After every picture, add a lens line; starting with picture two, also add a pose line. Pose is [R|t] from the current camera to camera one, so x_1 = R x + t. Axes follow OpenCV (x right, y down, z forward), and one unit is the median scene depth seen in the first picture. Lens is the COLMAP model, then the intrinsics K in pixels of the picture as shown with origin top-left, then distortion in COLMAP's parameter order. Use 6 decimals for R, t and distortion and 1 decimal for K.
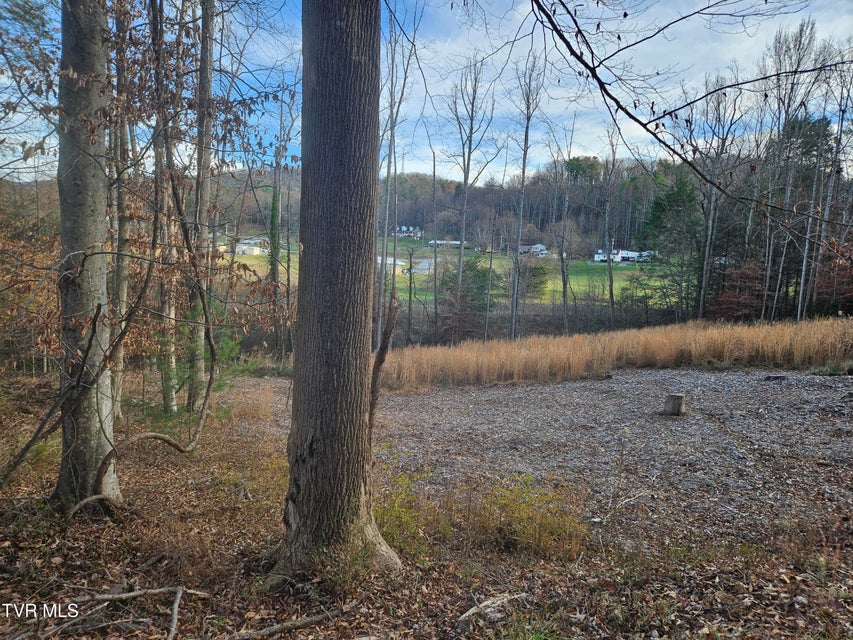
lens RADIAL K [[563.9, 0, 422.8], [0, 563.9, 326.2], [0, 0, 1]] dist [0.087657, -0.070413]
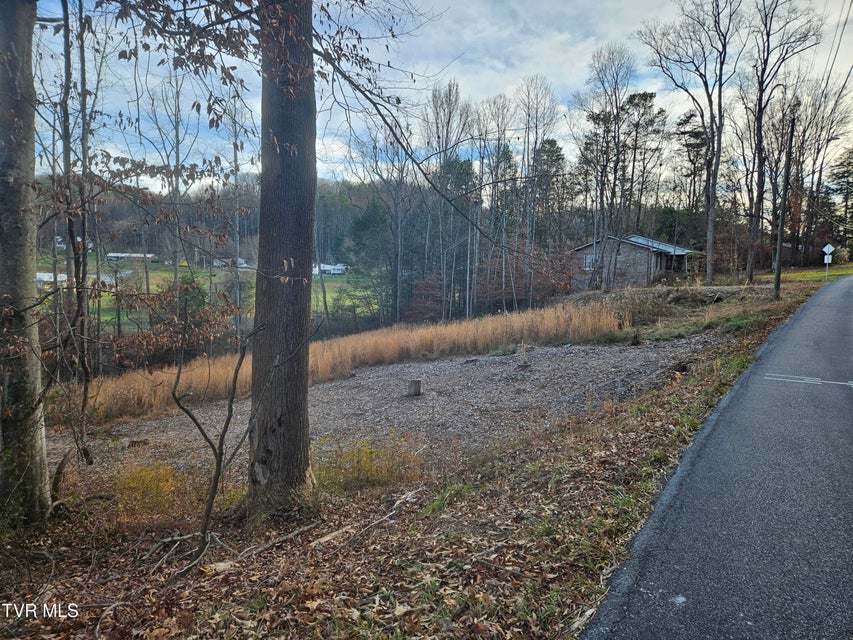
lens RADIAL K [[563.9, 0, 419.0], [0, 563.9, 327.1], [0, 0, 1]] dist [0.087657, -0.070413]
pose [[0.870775, -0.066439, 0.487172, -0.205636], [0.076647, 0.997058, -0.001024, 0.003568], [-0.485670, 0.038232, 0.873306, -0.150292]]
